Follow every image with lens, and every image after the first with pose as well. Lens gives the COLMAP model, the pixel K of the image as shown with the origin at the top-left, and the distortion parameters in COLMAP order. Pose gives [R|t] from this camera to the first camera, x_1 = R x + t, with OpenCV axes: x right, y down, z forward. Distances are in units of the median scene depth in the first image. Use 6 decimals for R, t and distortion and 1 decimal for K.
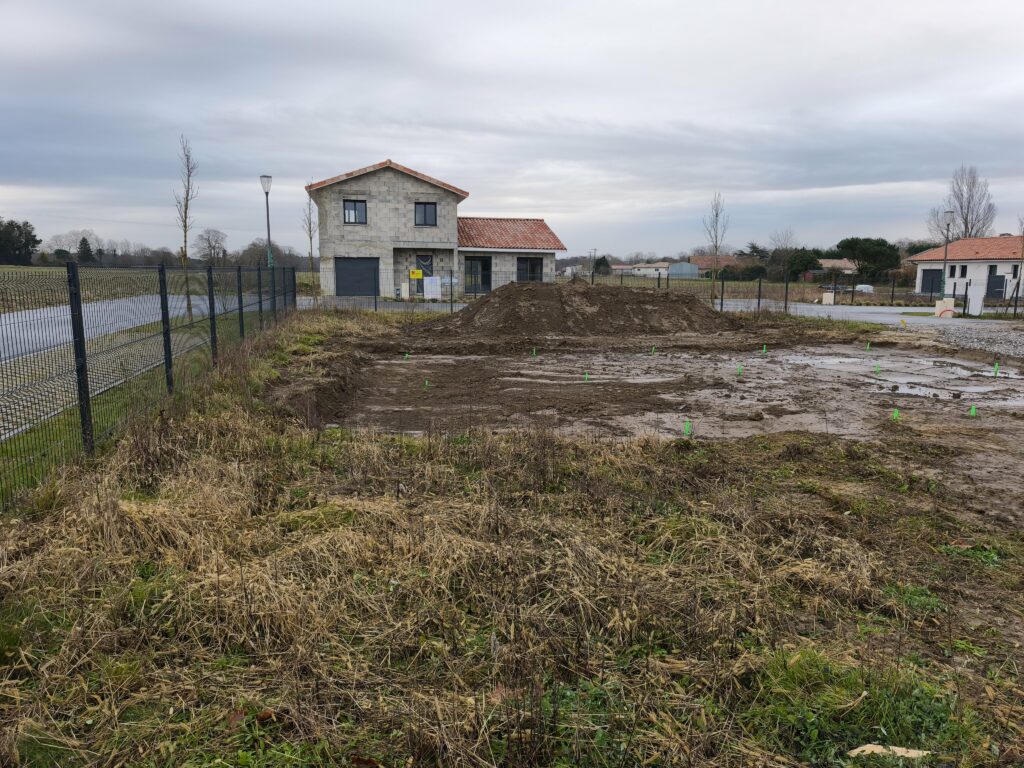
lens RADIAL K [[698.6, 0, 531.7], [0, 698.6, 375.9], [0, 0, 1]] dist [0.037993, -0.008346]
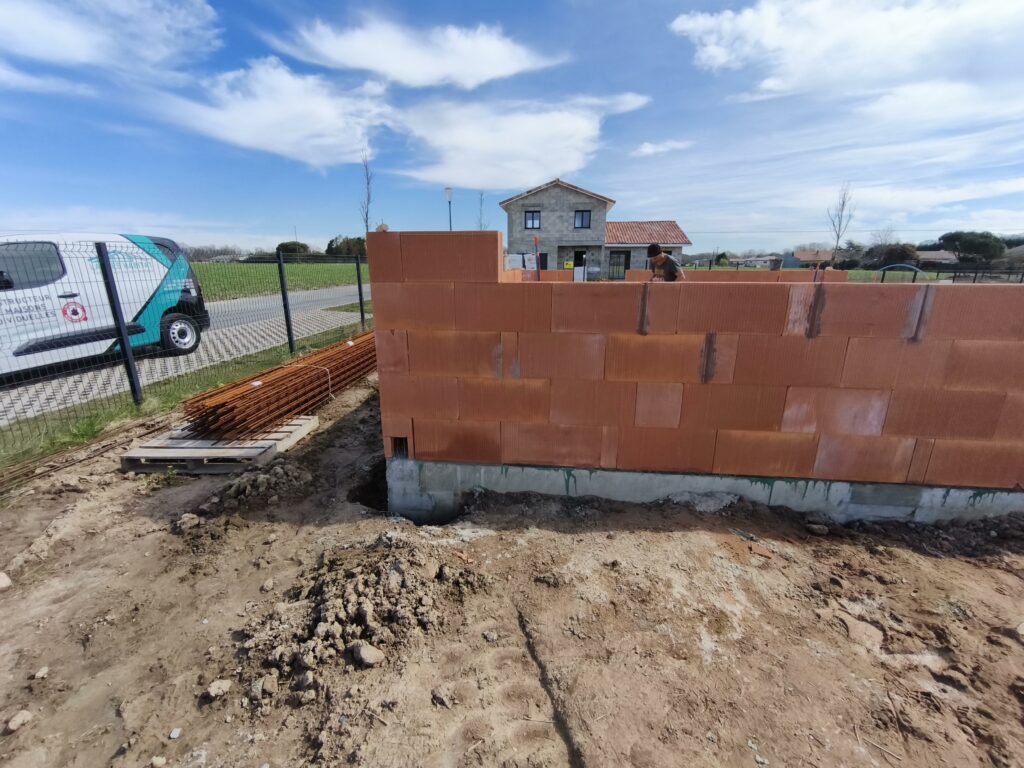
lens RADIAL K [[433.0, 0, 515.7], [0, 433.0, 387.8], [0, 0, 1]] dist [0.006729, -0.000883]
pose [[0.946523, 0.080028, -0.312555, 0.014608], [-0.039620, 0.990248, 0.133565, -0.013992], [0.320196, -0.114039, 0.940463, 0.126285]]
